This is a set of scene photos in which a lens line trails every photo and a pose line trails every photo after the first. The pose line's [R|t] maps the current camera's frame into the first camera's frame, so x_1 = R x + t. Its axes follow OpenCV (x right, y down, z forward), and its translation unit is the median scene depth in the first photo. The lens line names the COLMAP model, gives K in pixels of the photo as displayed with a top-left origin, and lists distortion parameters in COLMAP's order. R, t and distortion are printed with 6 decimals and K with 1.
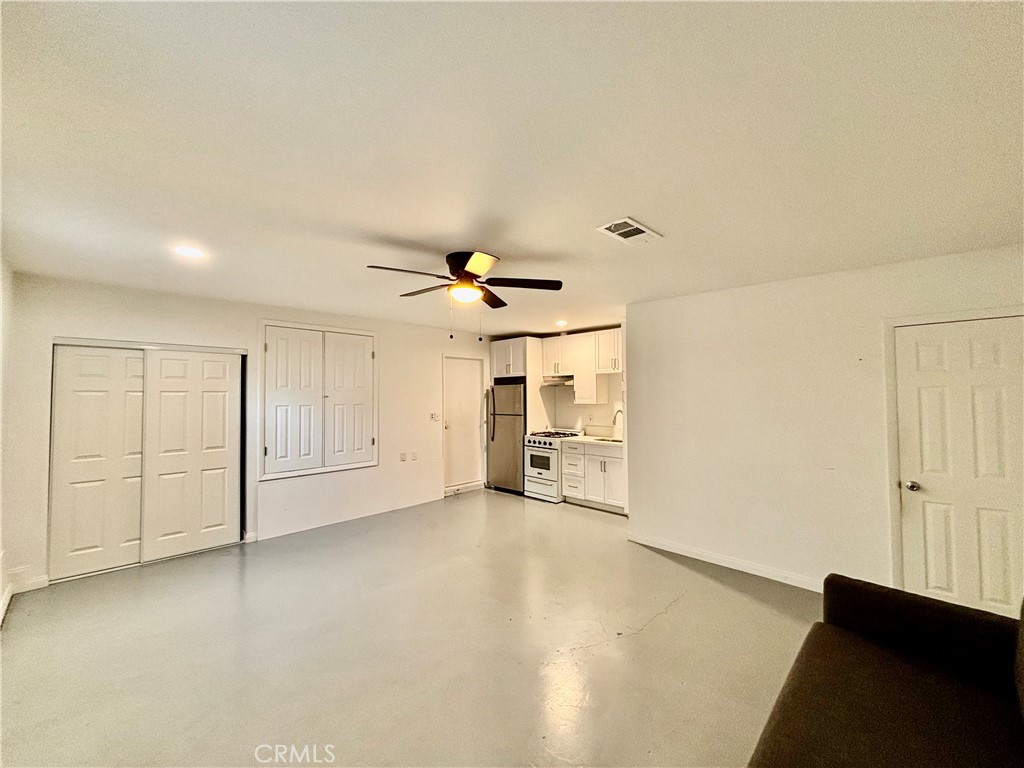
lens RADIAL K [[420.0, 0, 512.0], [0, 420.0, 384.0], [0, 0, 1]] dist [0.001121, -0.000017]
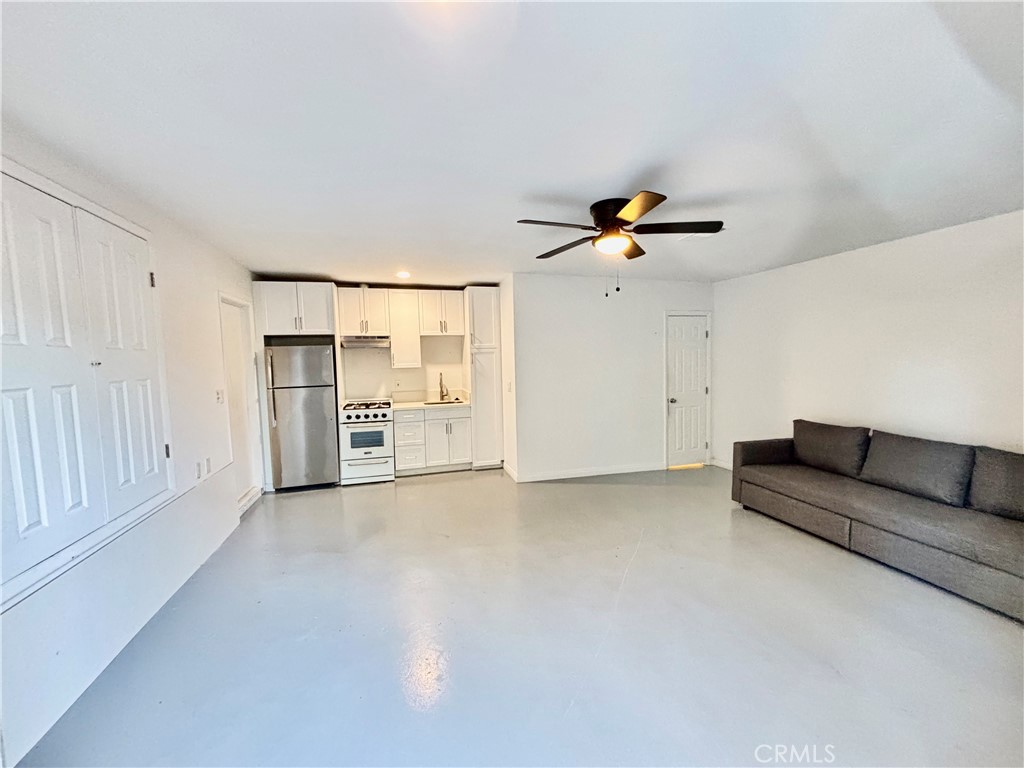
lens RADIAL K [[406.1, 0, 512.0], [0, 406.1, 384.0], [0, 0, 1]] dist [0.001947, -0.000044]
pose [[0.475591, -0.067798, 0.877050, -0.490182], [-0.003896, 0.996853, 0.079172, 0.011489], [-0.879658, -0.041071, 0.473830, 0.367503]]
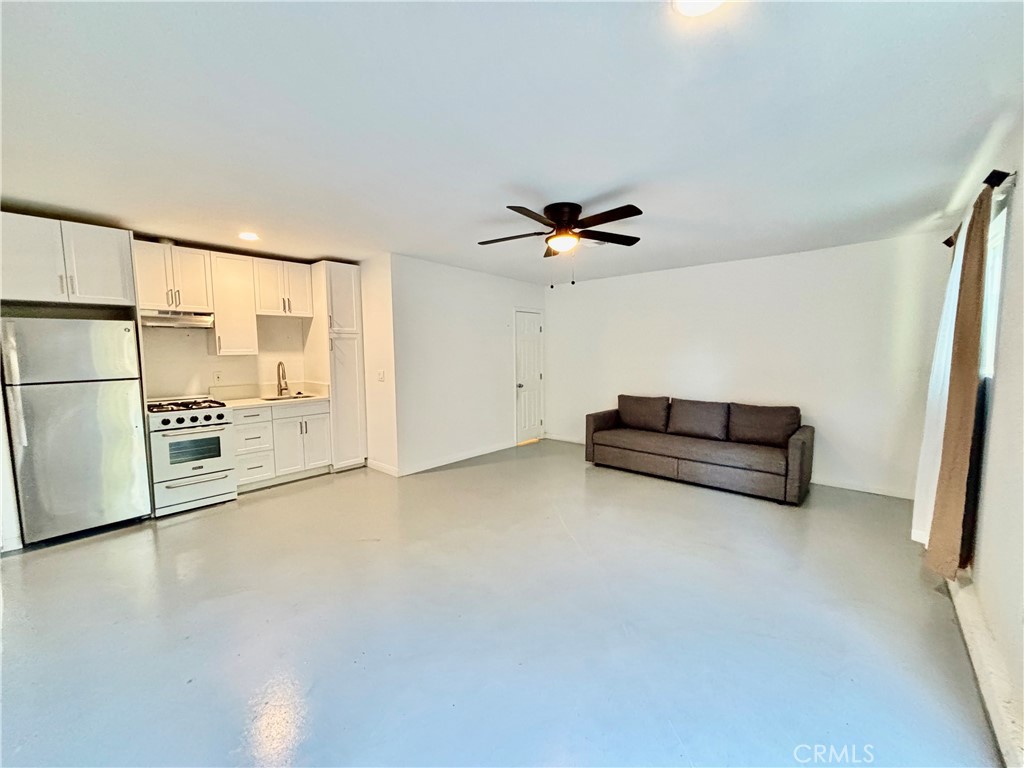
lens RADIAL K [[409.1, 0, 506.3], [0, 409.1, 383.2], [0, 0, 1]] dist [0.001223, 0.000019]
pose [[-0.071252, -0.084735, 0.993853, -0.552294], [-0.021549, 0.996283, 0.083398, 0.026812], [-0.997226, -0.015474, -0.072813, 0.582214]]
